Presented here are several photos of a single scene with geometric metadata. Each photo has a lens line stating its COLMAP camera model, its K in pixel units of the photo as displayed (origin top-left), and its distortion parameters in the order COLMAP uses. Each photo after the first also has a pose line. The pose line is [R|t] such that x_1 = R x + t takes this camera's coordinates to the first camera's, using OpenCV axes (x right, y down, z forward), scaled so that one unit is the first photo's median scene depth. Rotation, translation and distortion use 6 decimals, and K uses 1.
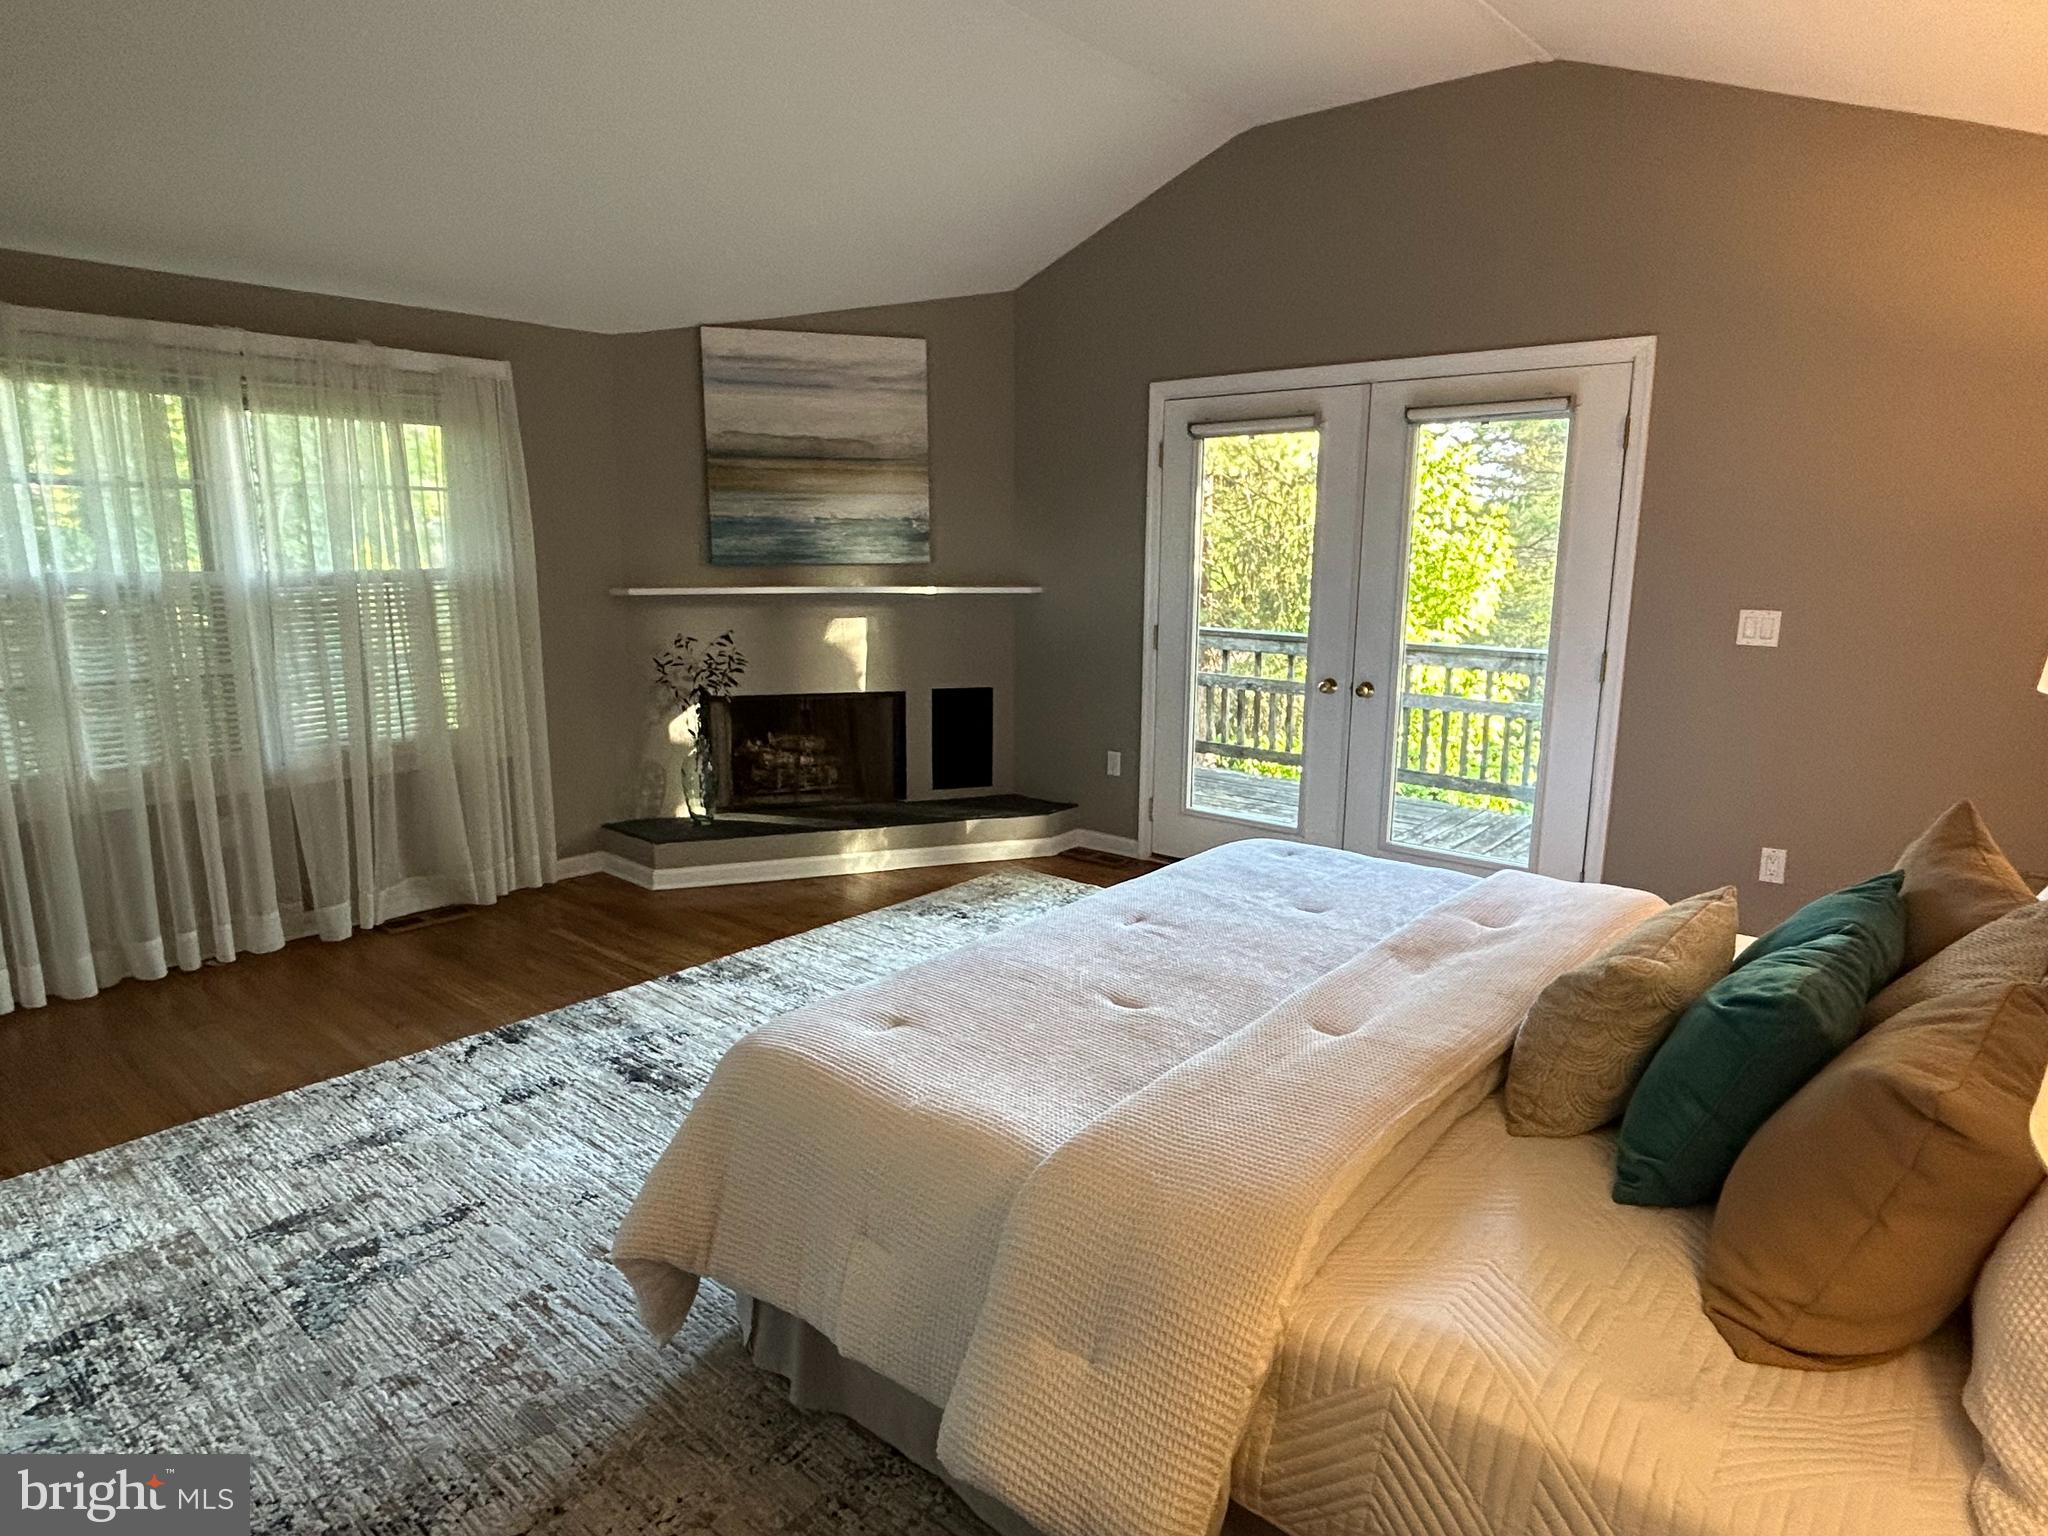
lens RADIAL K [[1187.0, 0, 1024.0], [0, 1187.0, 768.0], [0, 0, 1]] dist [-0.003082, 0.001953]
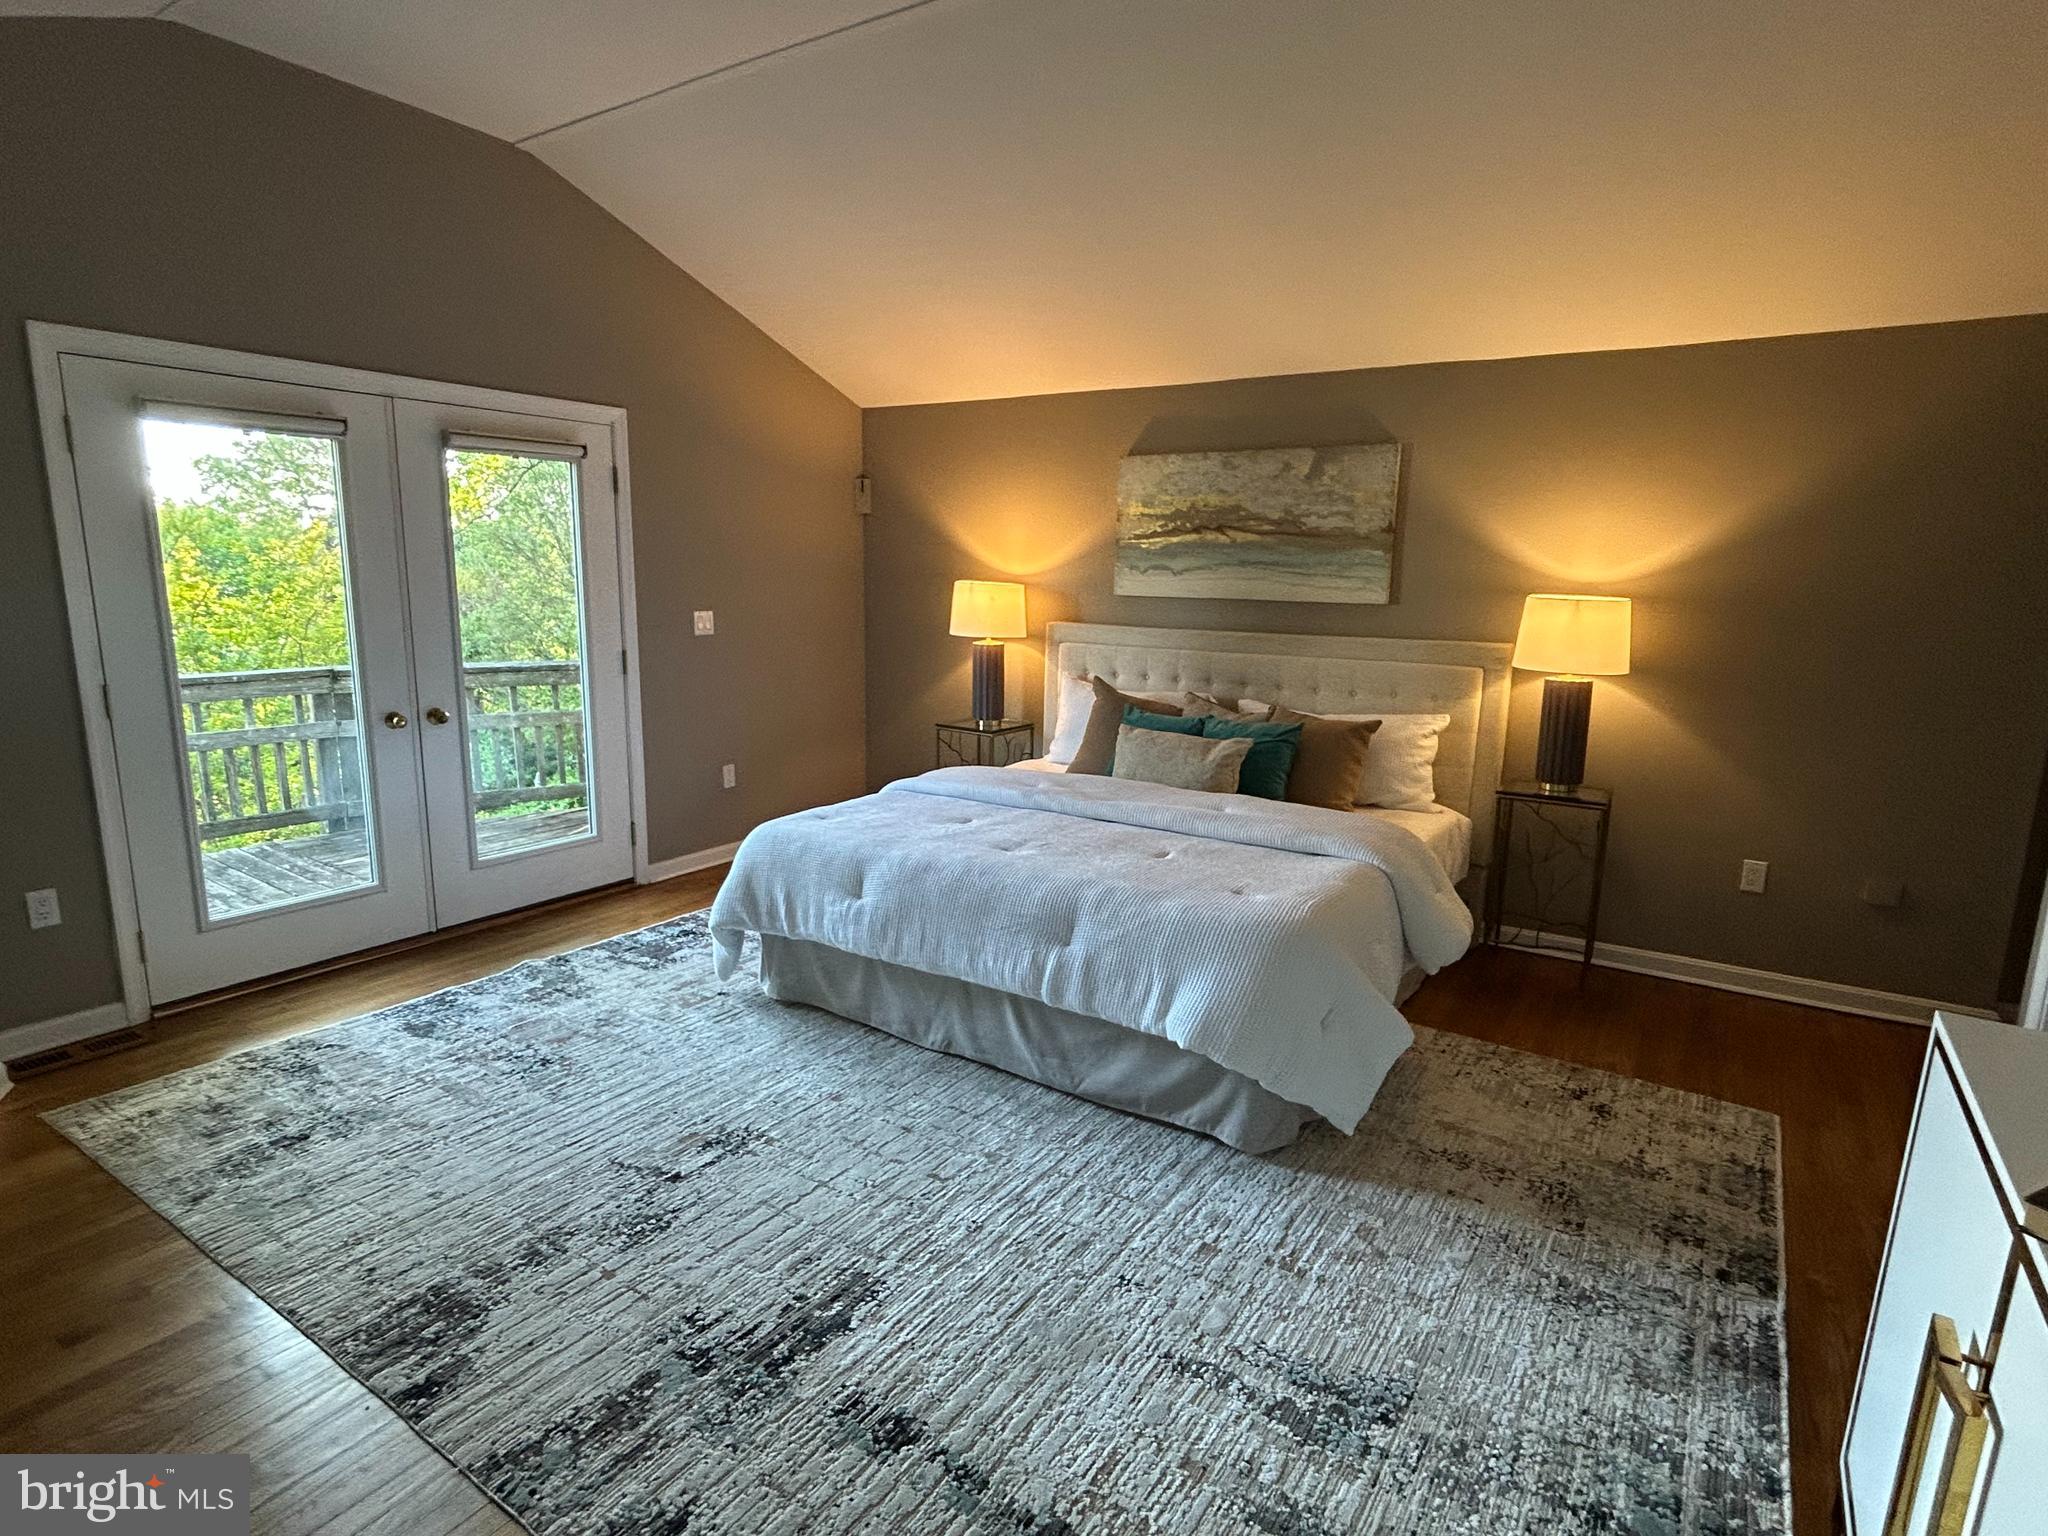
lens RADIAL K [[1072.8, 0, 1024.0], [0, 1072.8, 768.0], [0, 0, 1]] dist [-0.011423, 0.000239]
pose [[-0.115665, -0.191360, 0.974681, -0.978609], [0.170713, 0.962836, 0.209293, -0.196315], [-0.978508, 0.190598, -0.078699, 0.944445]]
